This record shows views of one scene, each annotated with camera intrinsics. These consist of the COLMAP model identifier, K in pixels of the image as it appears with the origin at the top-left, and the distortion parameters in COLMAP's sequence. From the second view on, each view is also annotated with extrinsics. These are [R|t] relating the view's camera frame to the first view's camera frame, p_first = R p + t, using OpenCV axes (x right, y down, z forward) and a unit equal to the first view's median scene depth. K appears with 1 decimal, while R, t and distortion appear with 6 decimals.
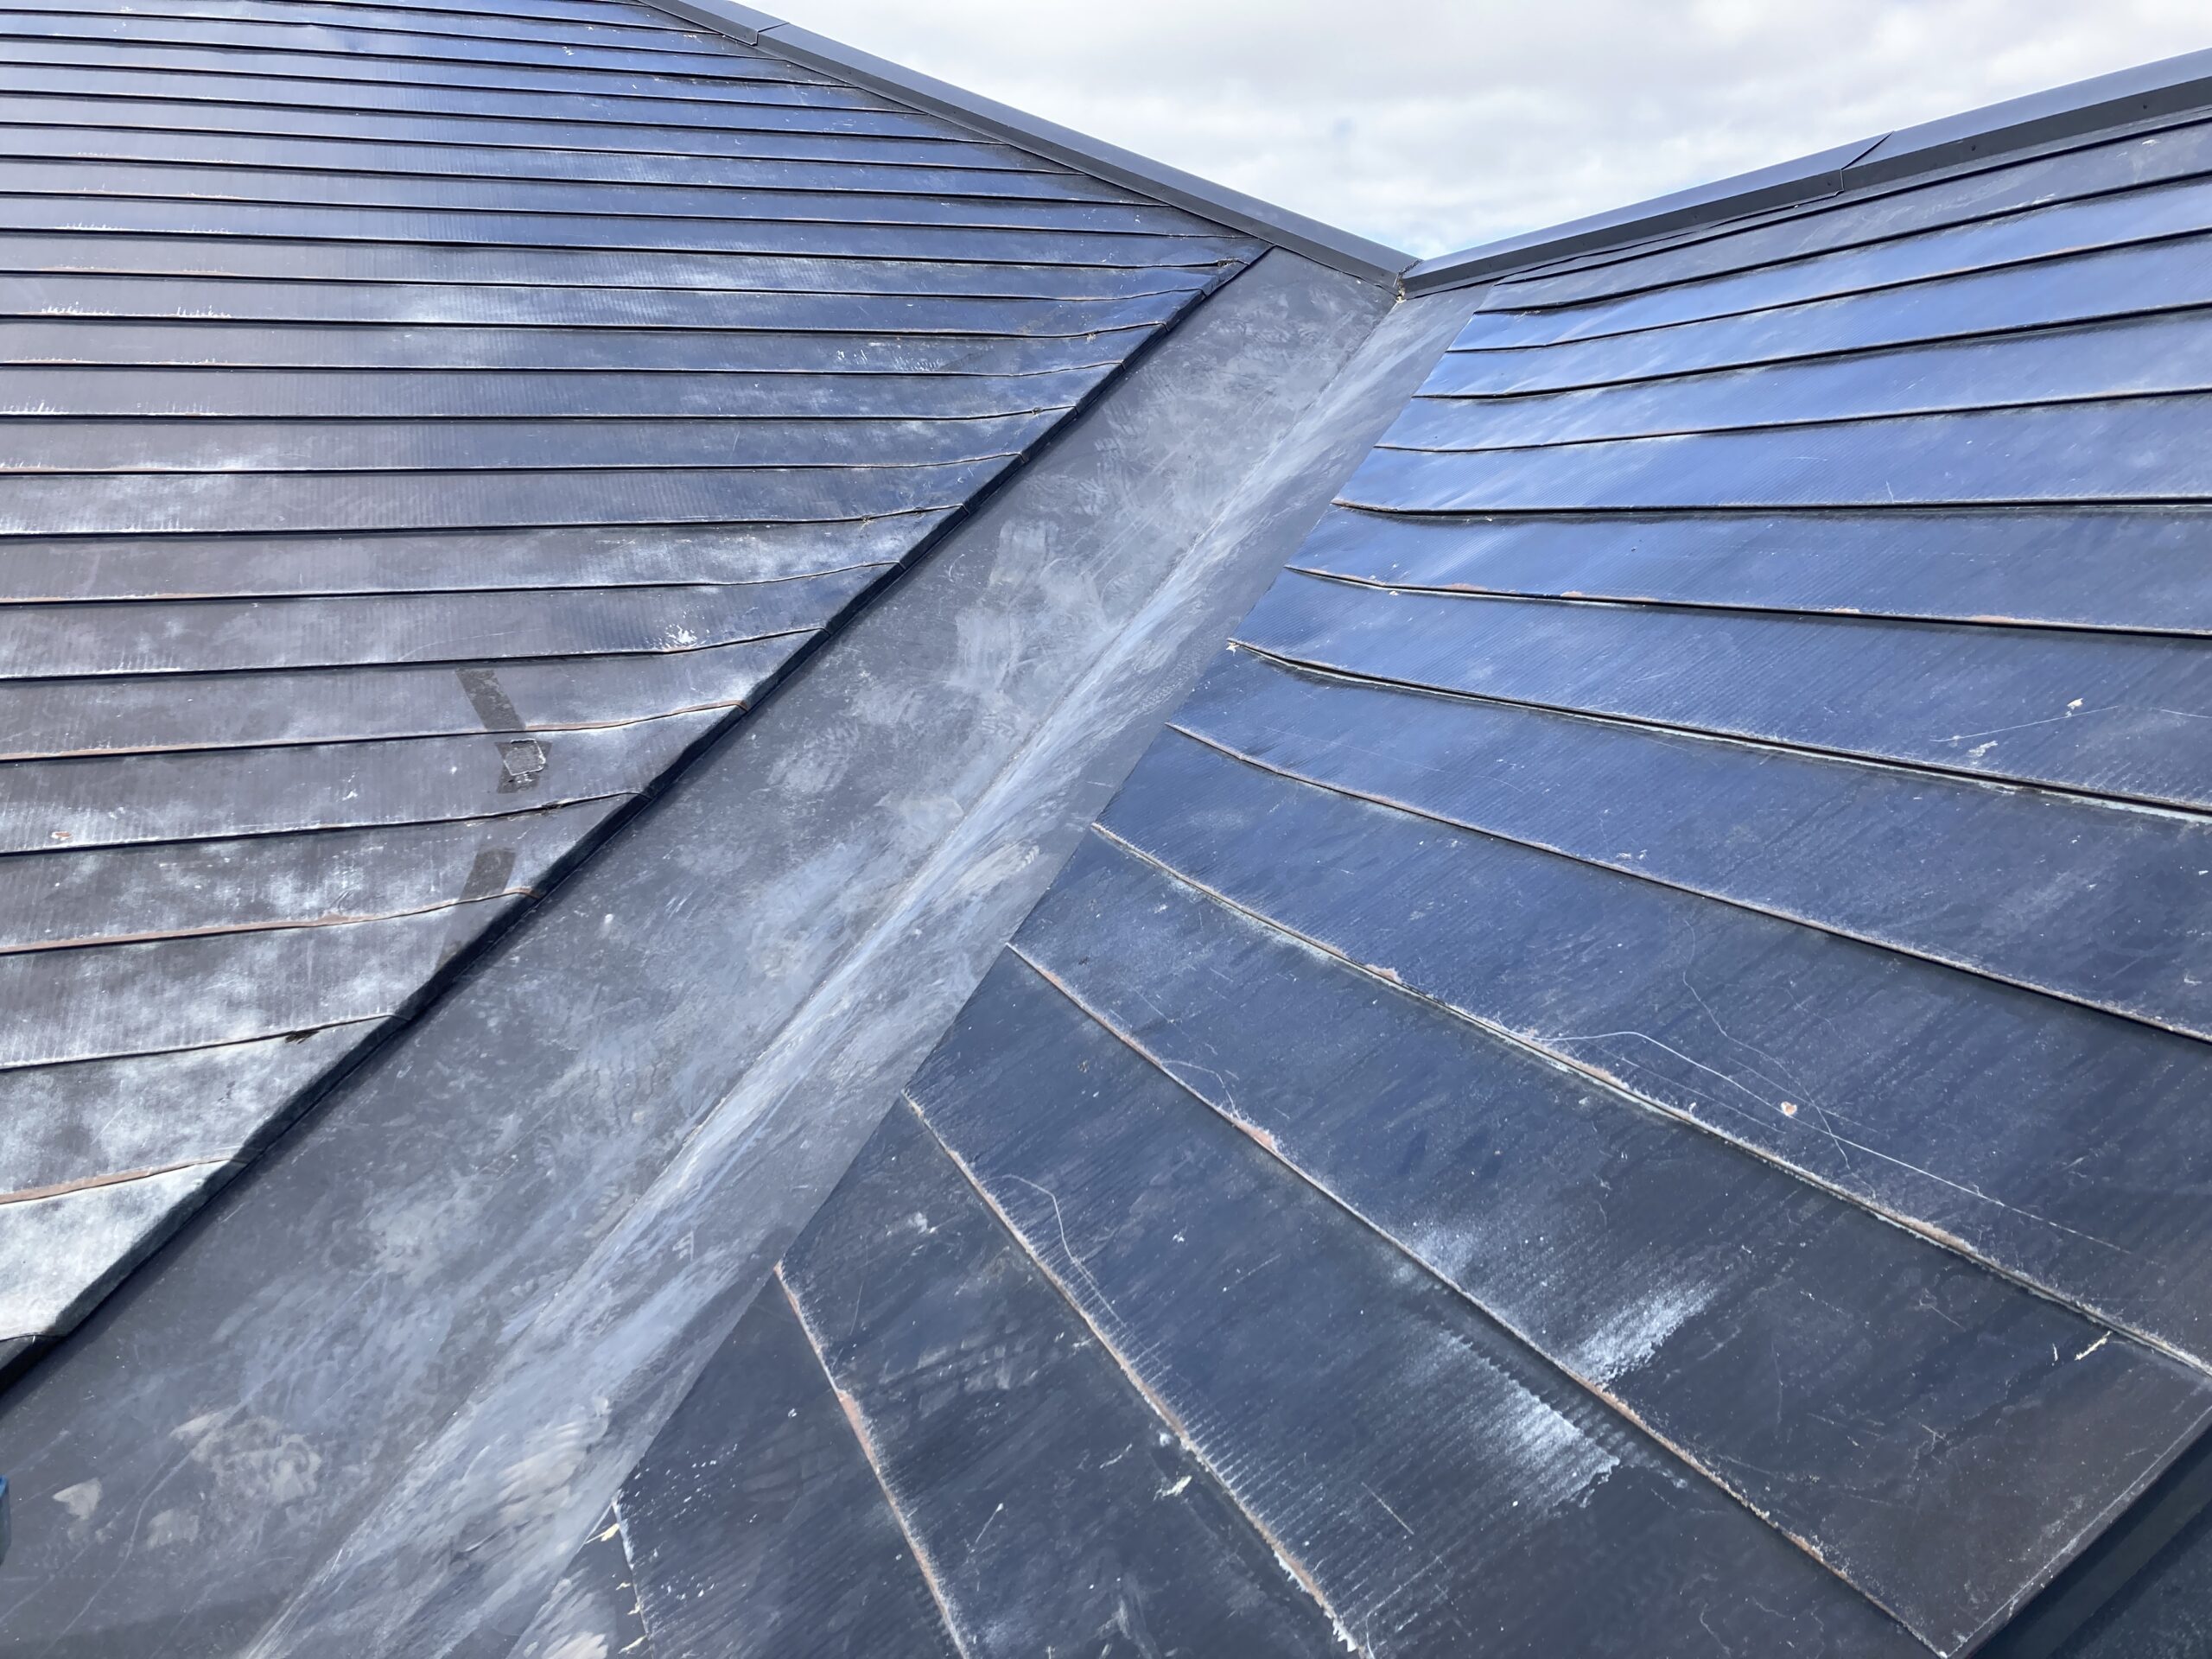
lens RADIAL K [[1812.4, 0, 1106.0], [0, 1812.4, 815.8], [0, 0, 1]] dist [0.010692, 0.007302]
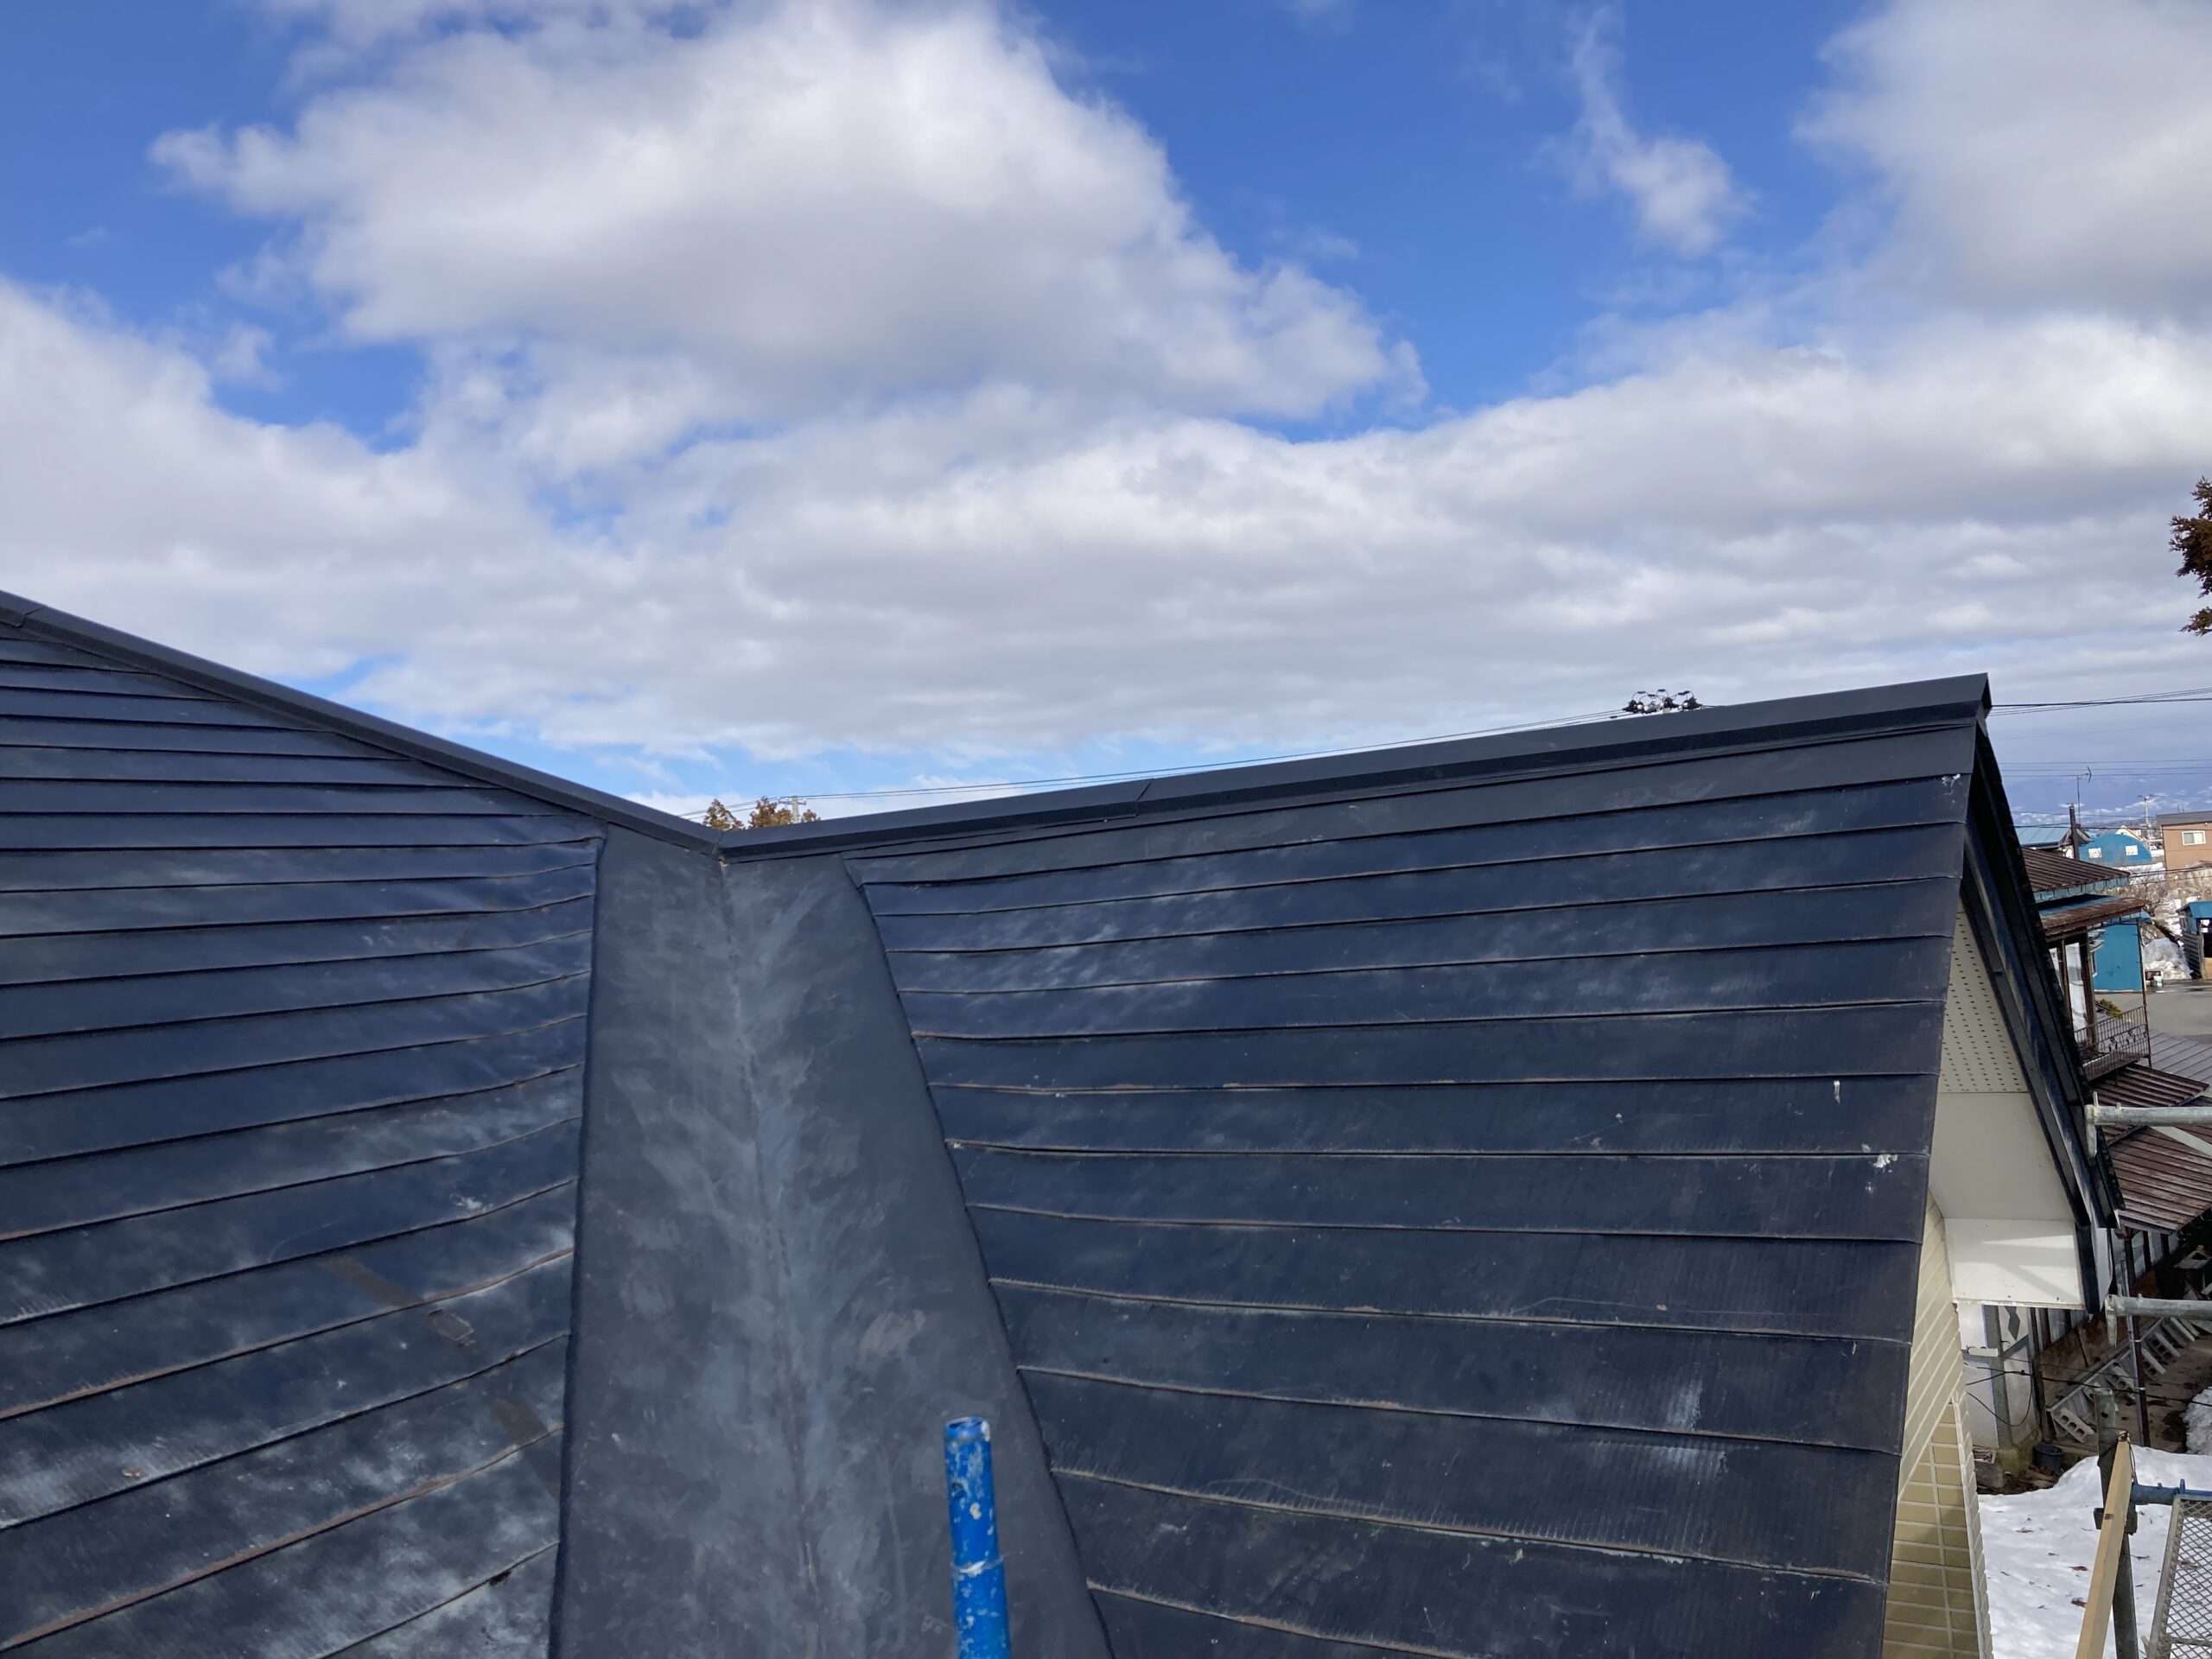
lens RADIAL K [[1812.4, 0, 1111.2], [0, 1812.4, 833.0], [0, 0, 1]] dist [0.010692, 0.007302]
pose [[0.778914, -0.020413, 0.626799, -0.875111], [0.170781, 0.968601, -0.180682, -0.067042], [-0.603430, 0.247781, 0.757943, -0.254102]]
